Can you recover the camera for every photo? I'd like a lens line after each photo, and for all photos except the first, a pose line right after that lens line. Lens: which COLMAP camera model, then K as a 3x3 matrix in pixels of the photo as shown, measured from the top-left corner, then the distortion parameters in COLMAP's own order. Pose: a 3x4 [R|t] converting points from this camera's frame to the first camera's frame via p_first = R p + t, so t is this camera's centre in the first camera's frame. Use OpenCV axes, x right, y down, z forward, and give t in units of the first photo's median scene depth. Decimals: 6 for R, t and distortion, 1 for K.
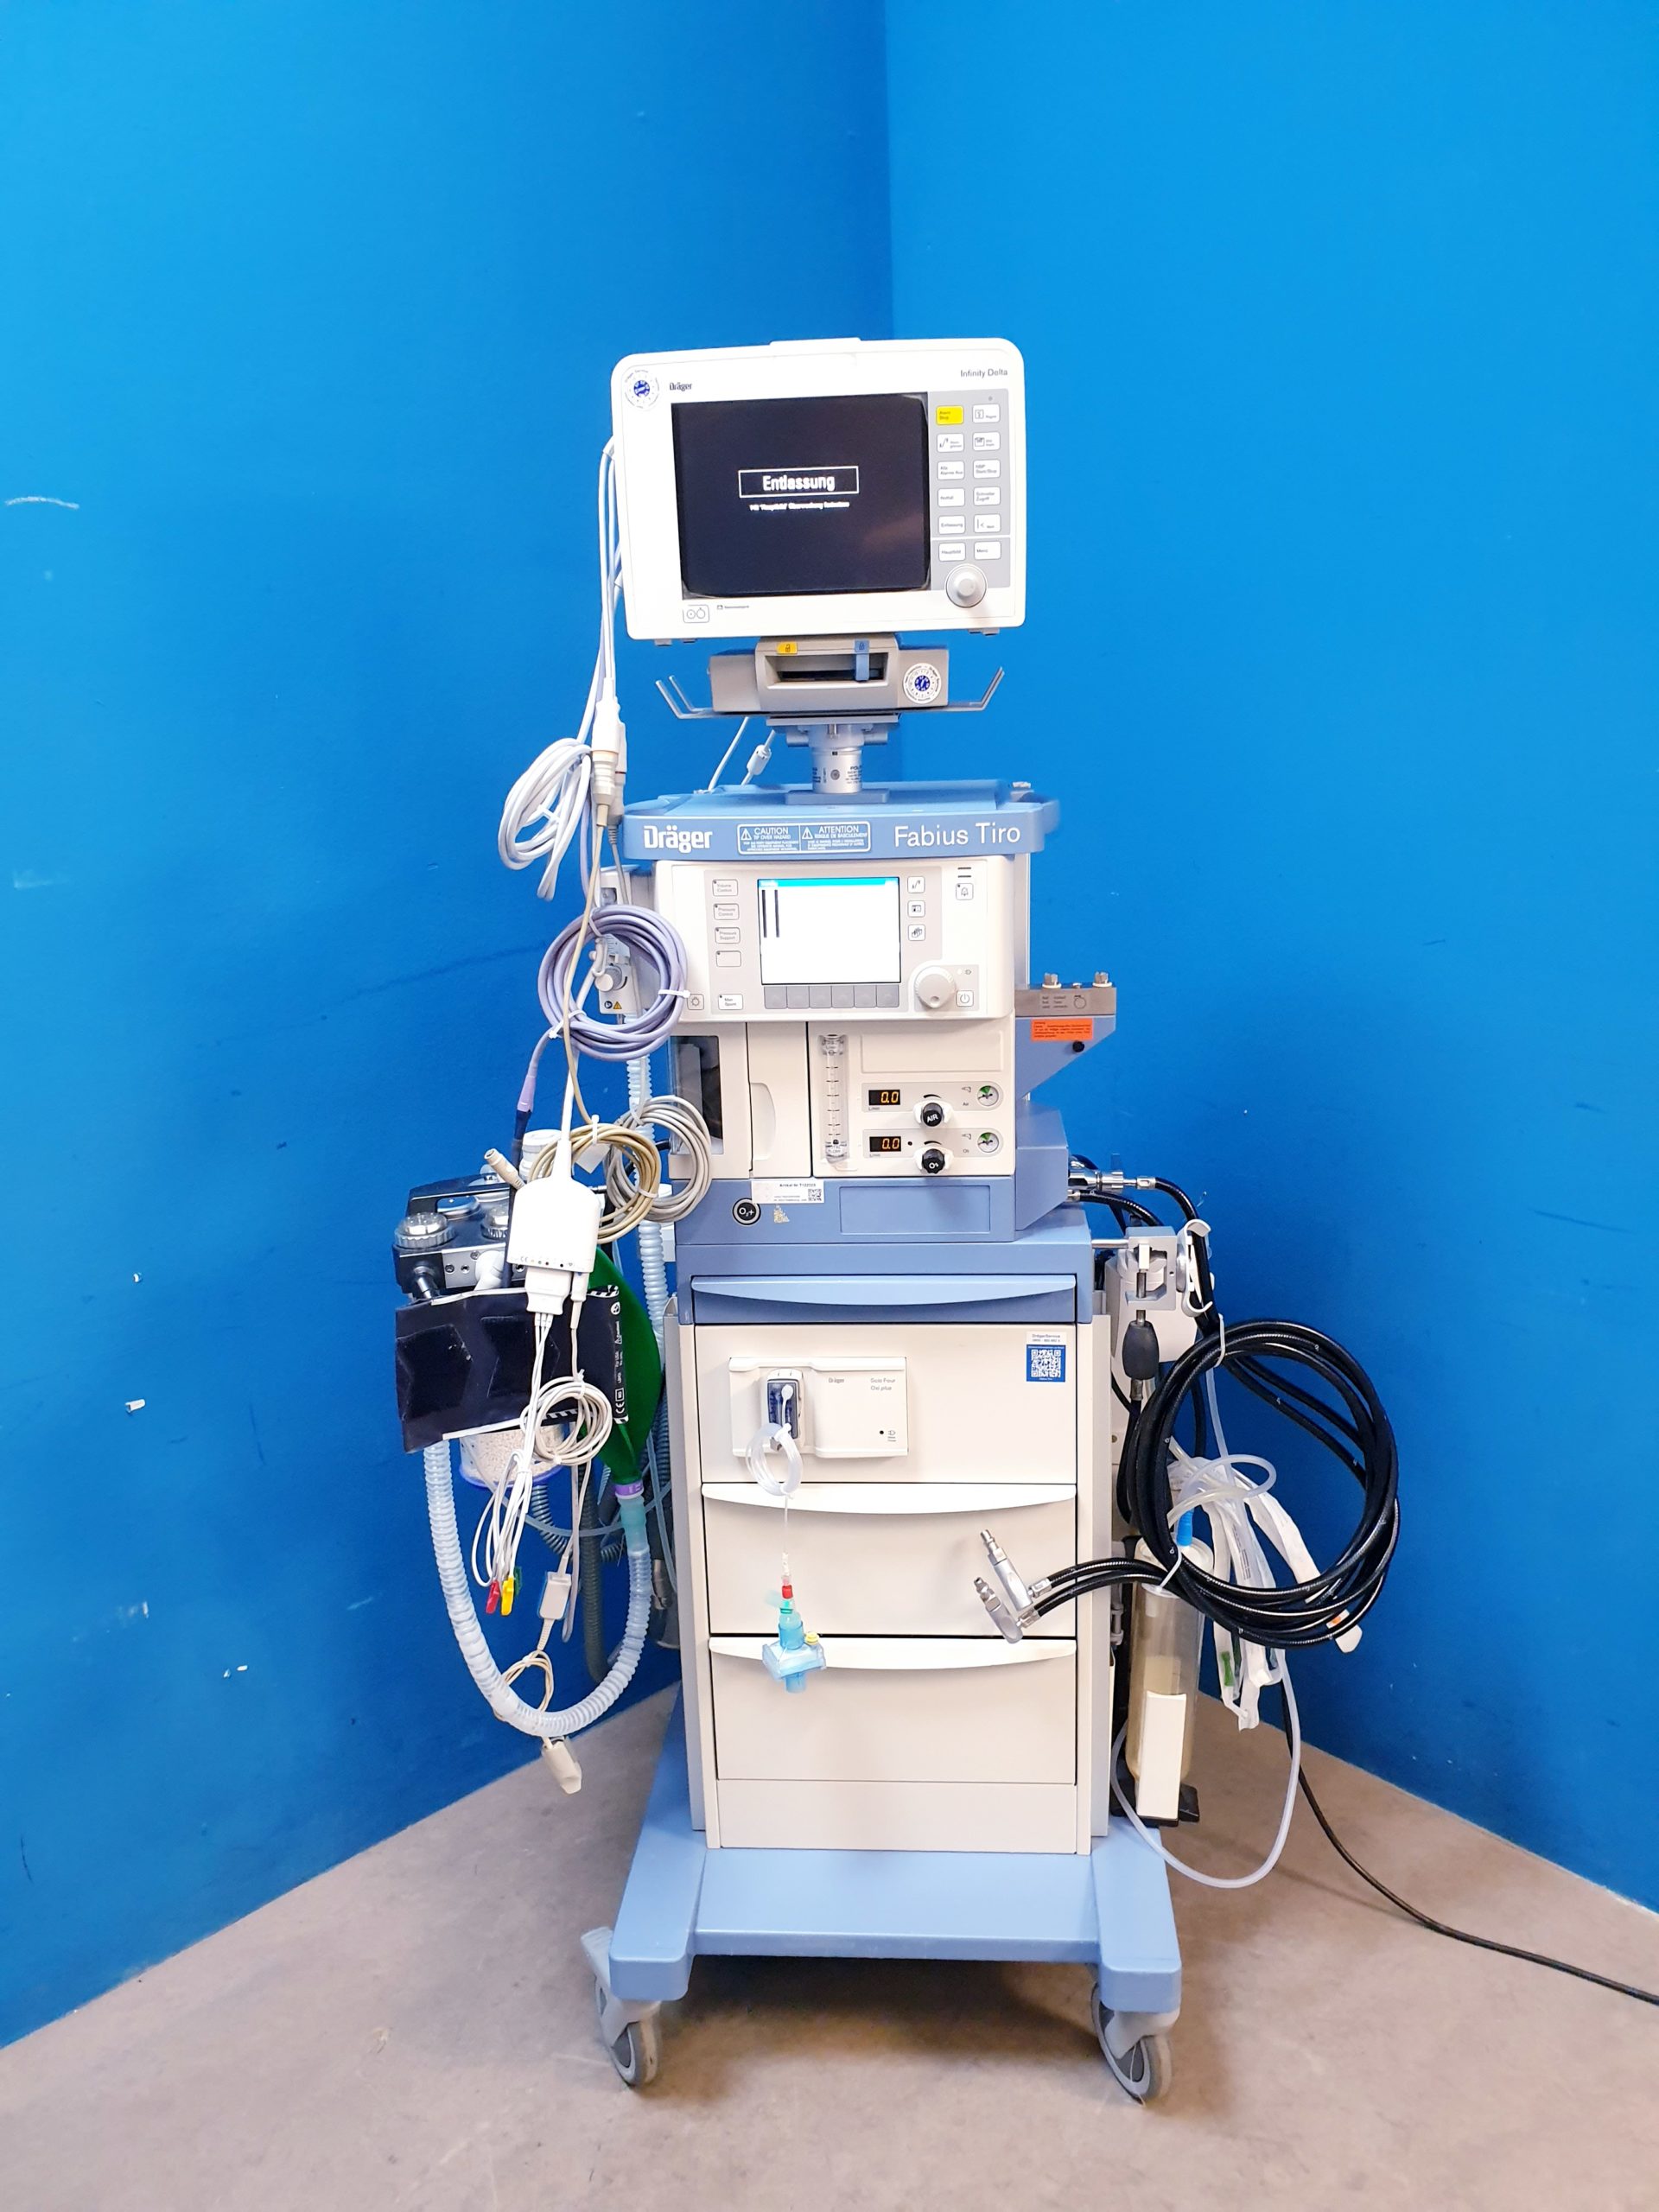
lens RADIAL K [[1736.6, 0, 853.8], [0, 1736.6, 1111.5], [0, 0, 1]] dist [0.014822, -0.008423]
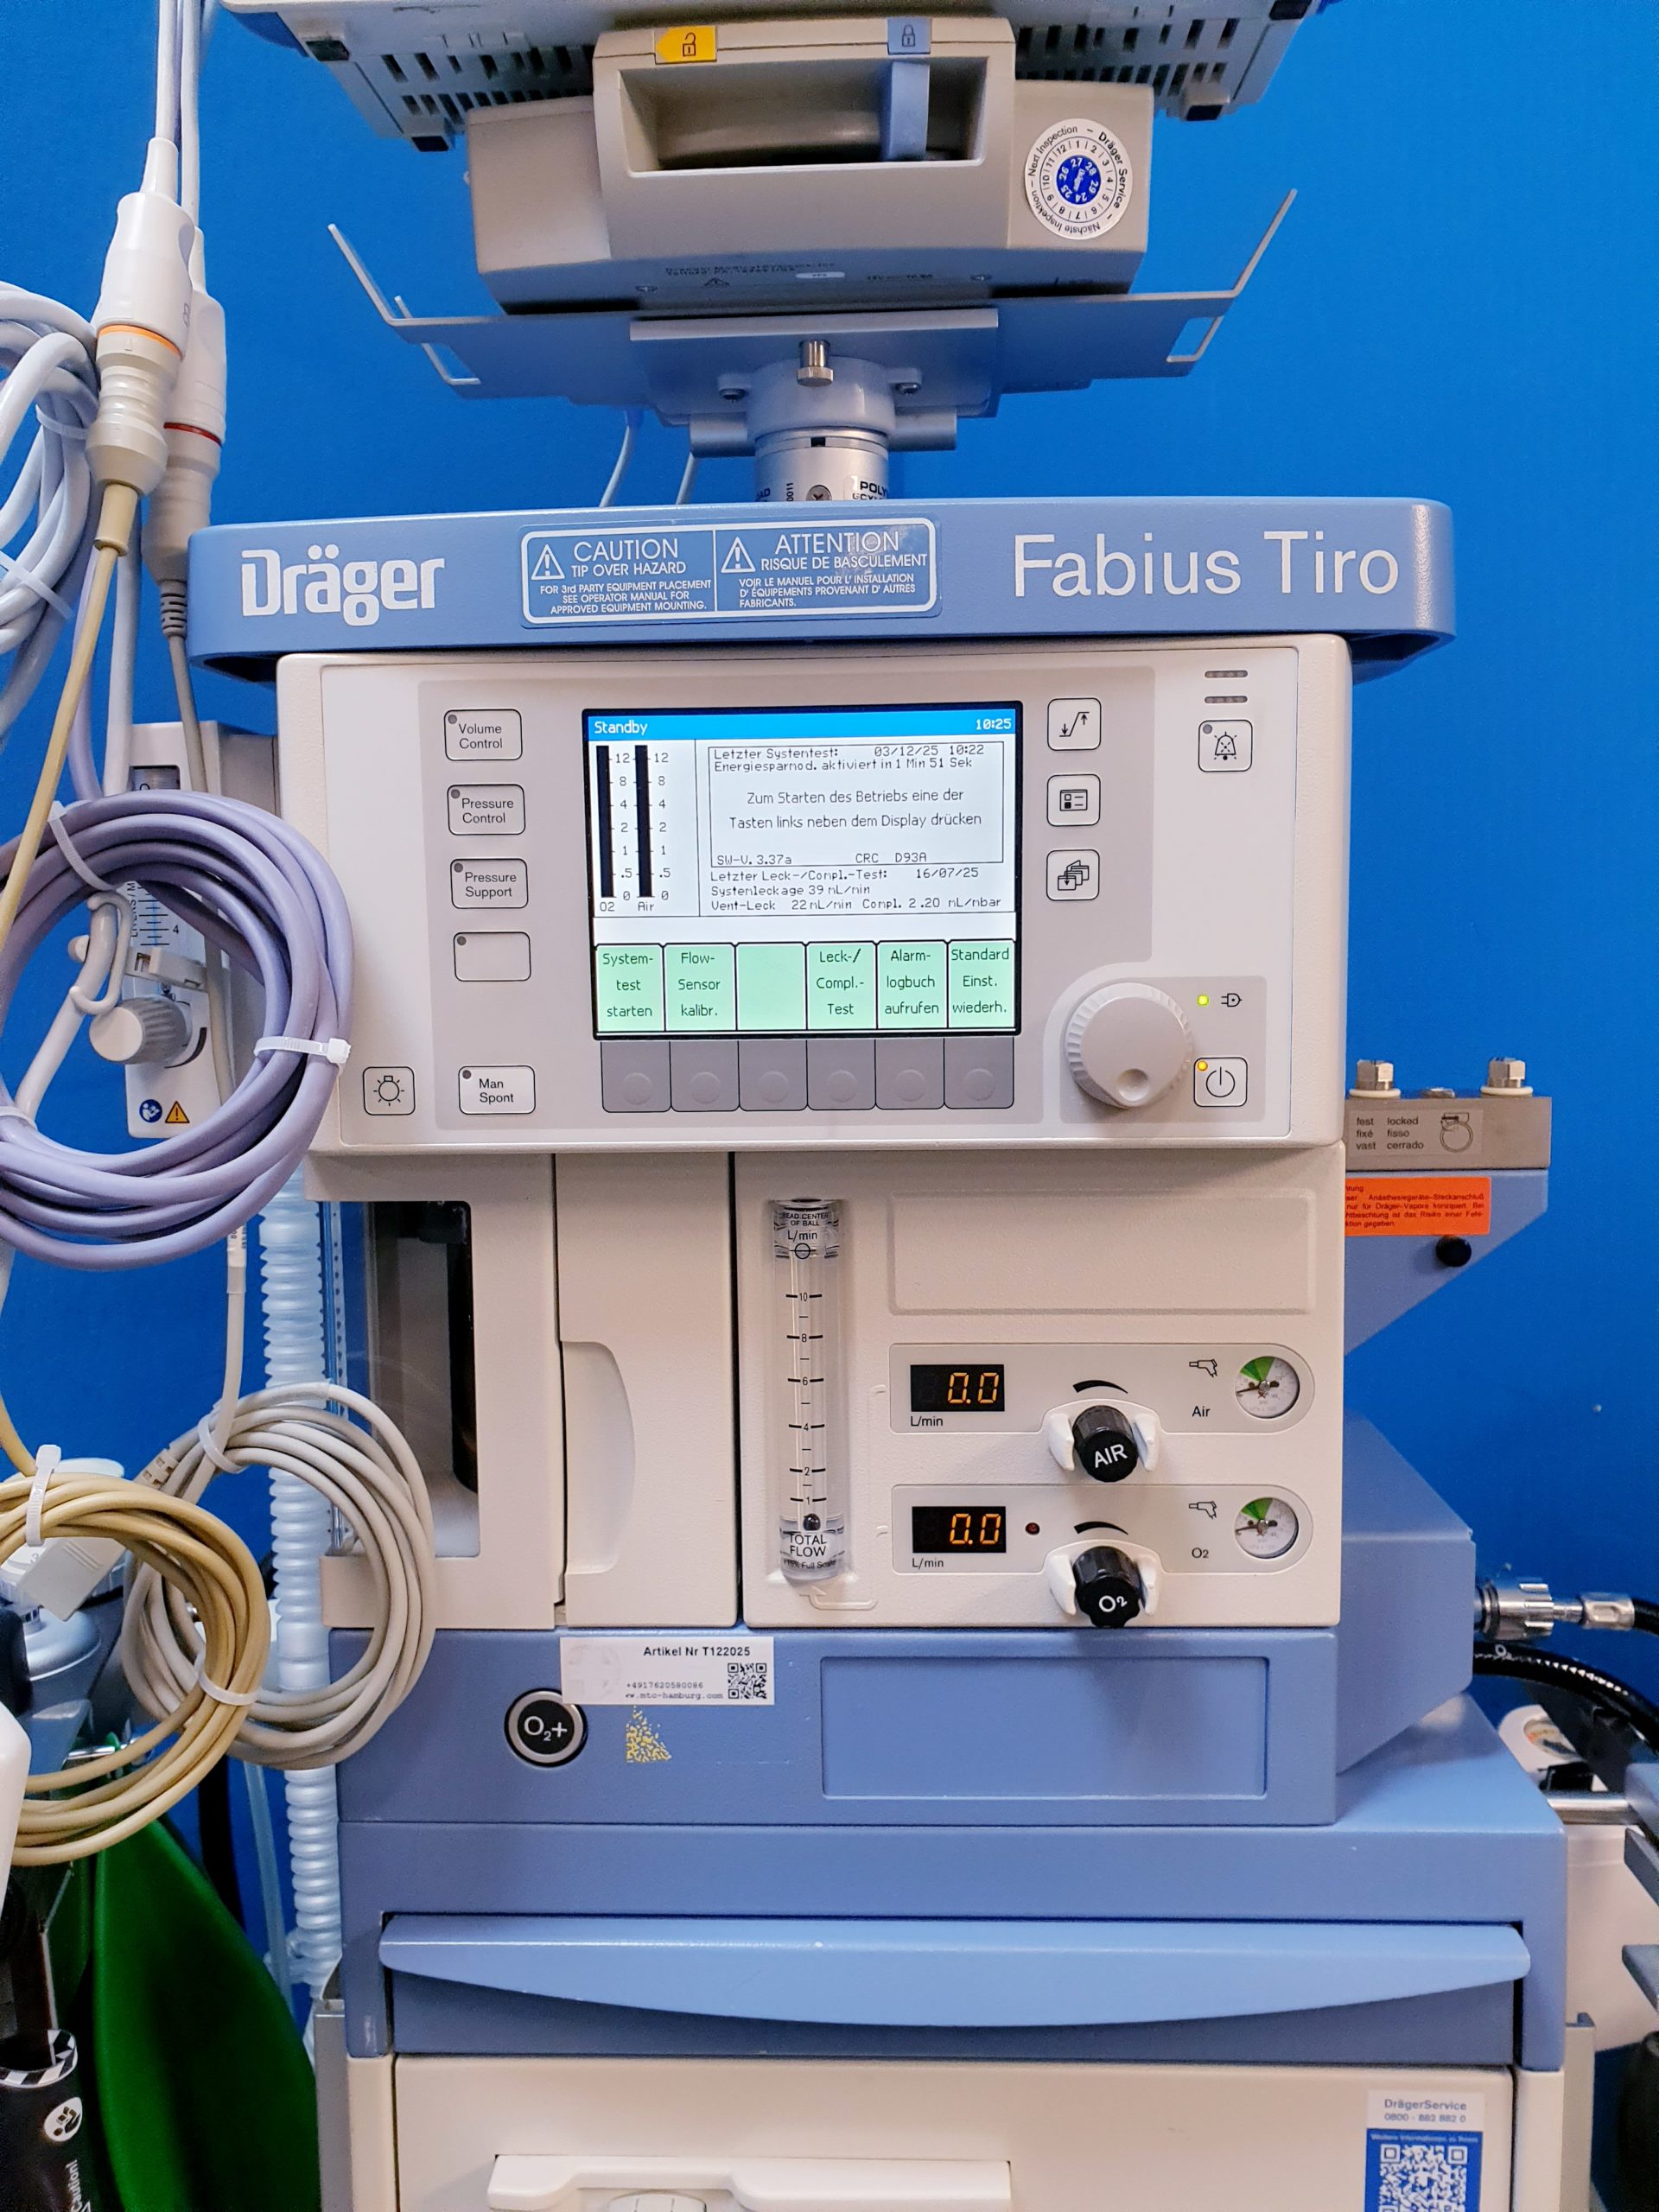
lens RADIAL K [[1736.6, 0, 849.4], [0, 1736.6, 1068.1], [0, 0, 1]] dist [0.014822, -0.008423]
pose [[0.999581, 0.009300, 0.027416, -0.013183], [-0.004387, 0.984725, -0.174063, -0.010542], [-0.028616, 0.173870, 0.984353, 0.644653]]
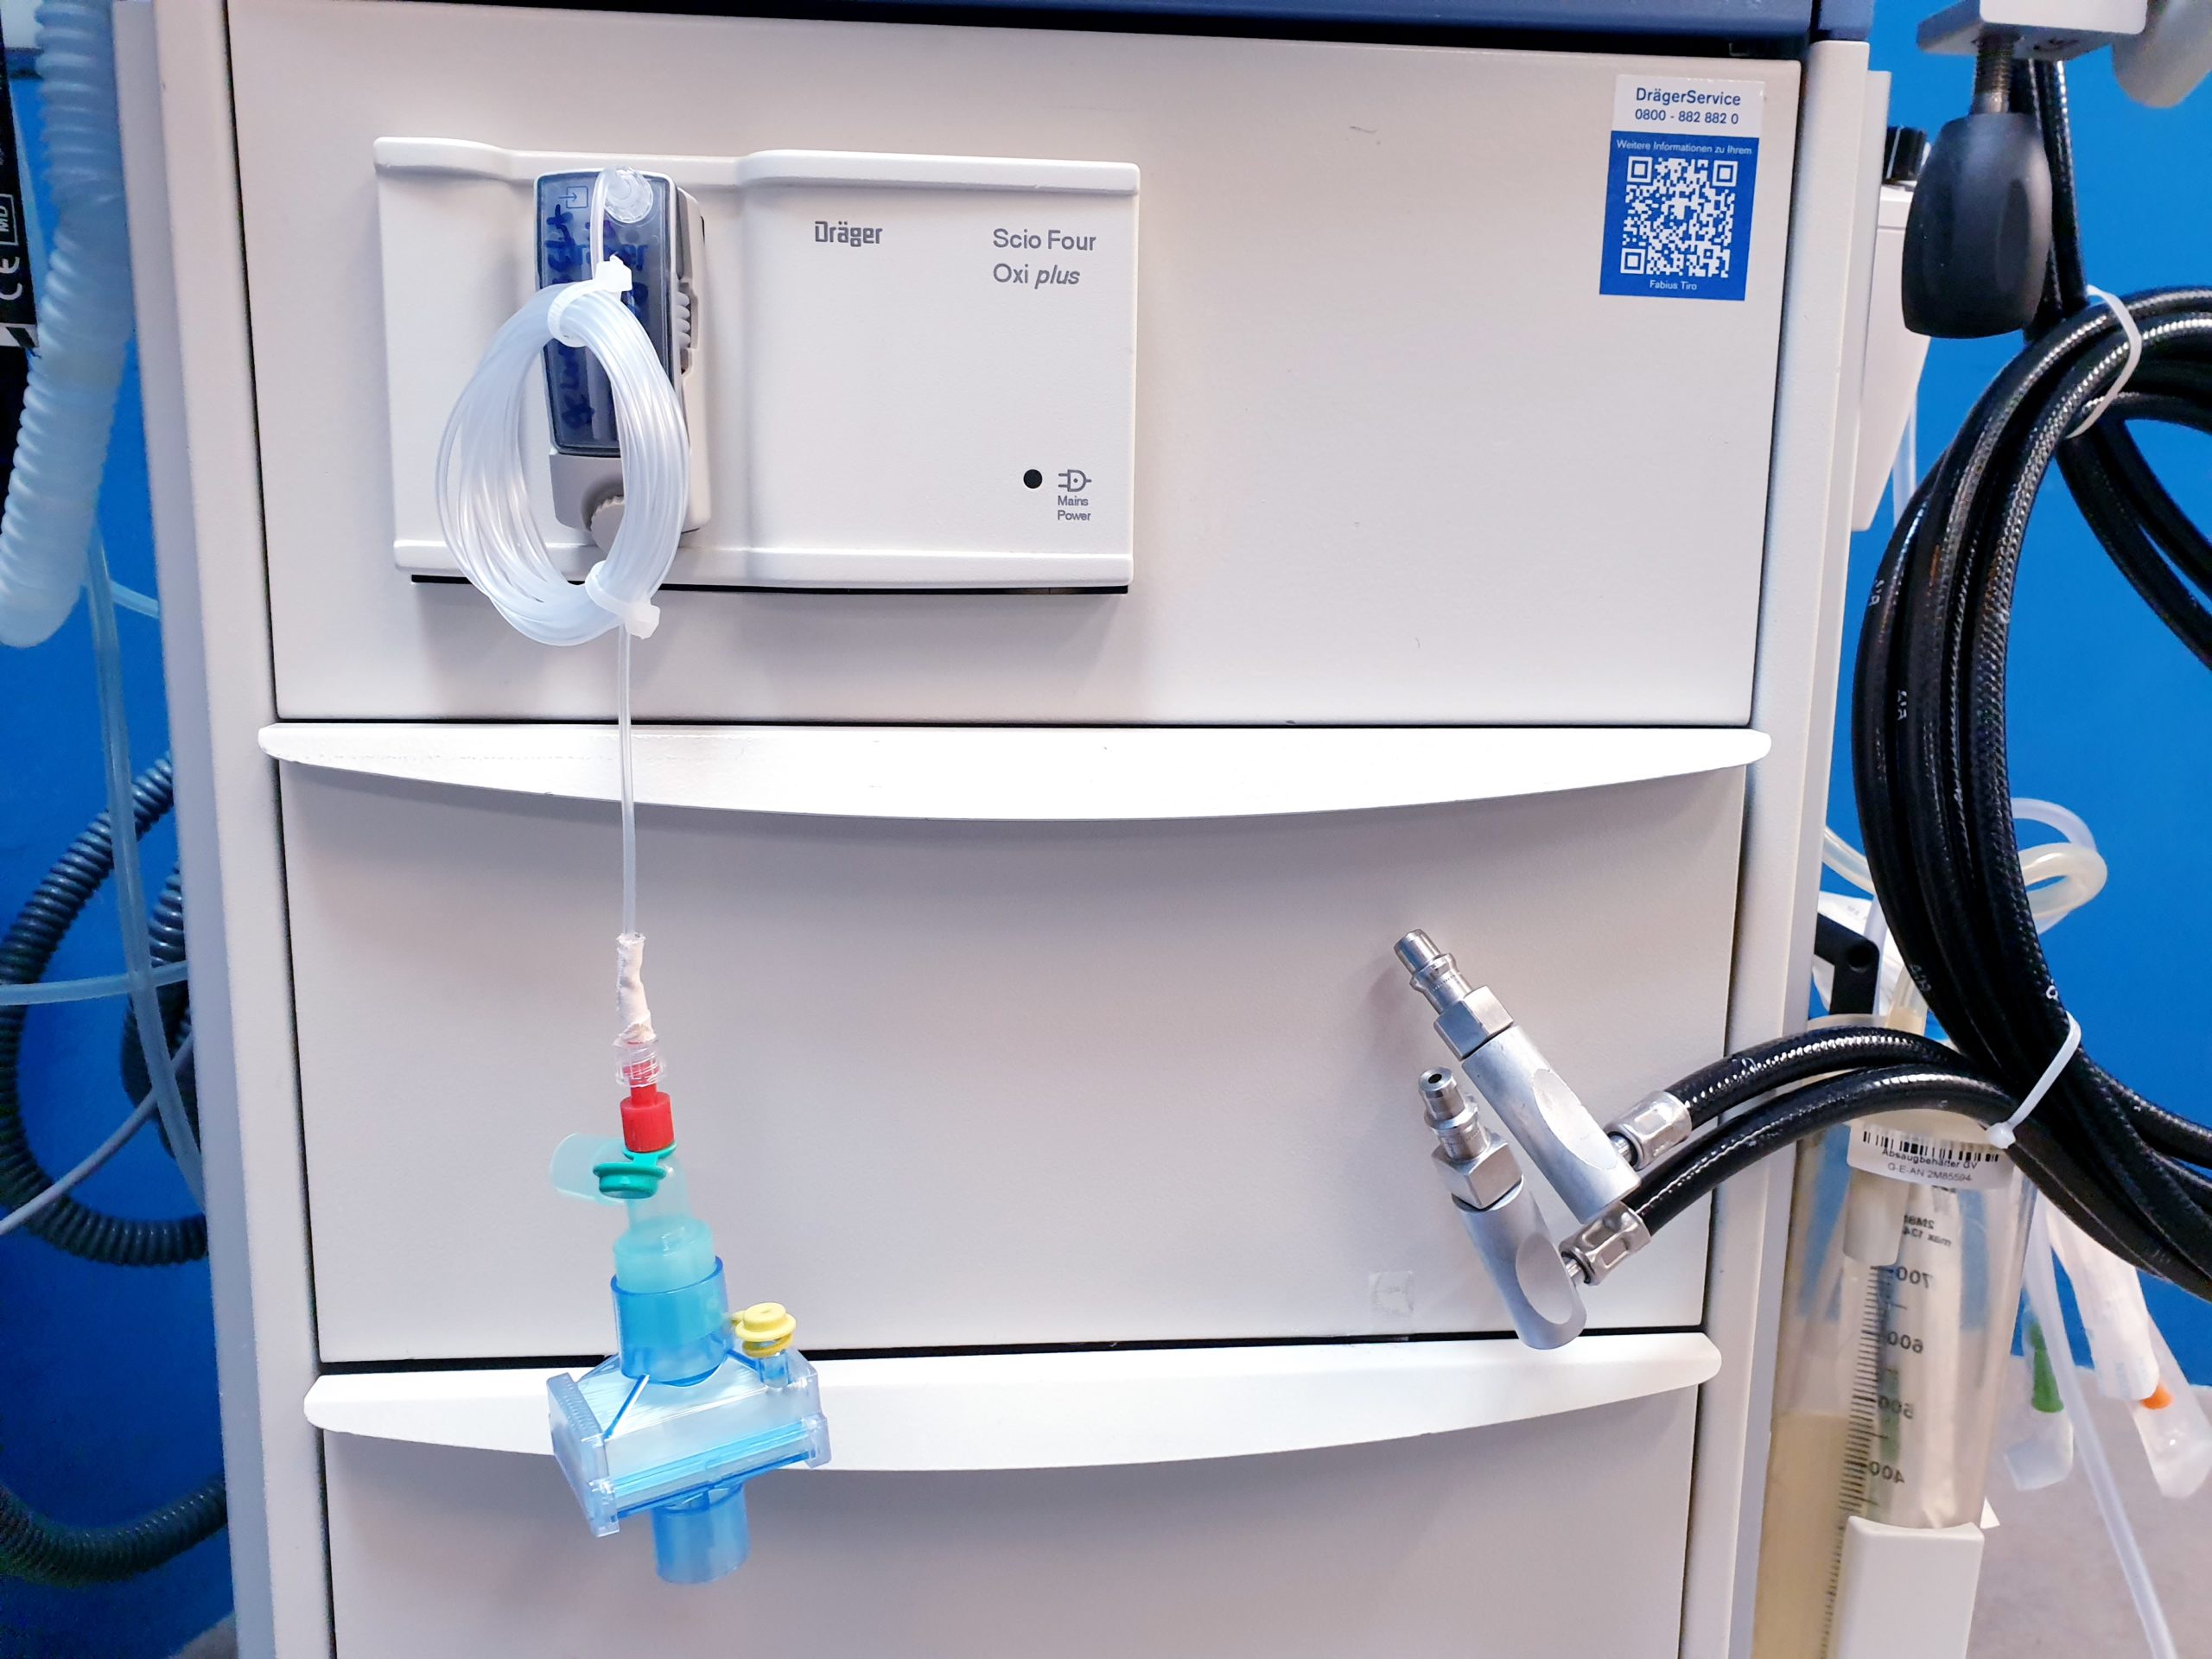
lens RADIAL K [[1736.6, 0, 1109.2], [0, 1736.6, 824.1], [0, 0, 1]] dist [0.014822, -0.008423]
pose [[0.986791, 0.015625, 0.161241, -0.012527], [-0.001604, 0.996231, -0.086720, 0.262585], [-0.161988, 0.085316, 0.983098, 0.787668]]
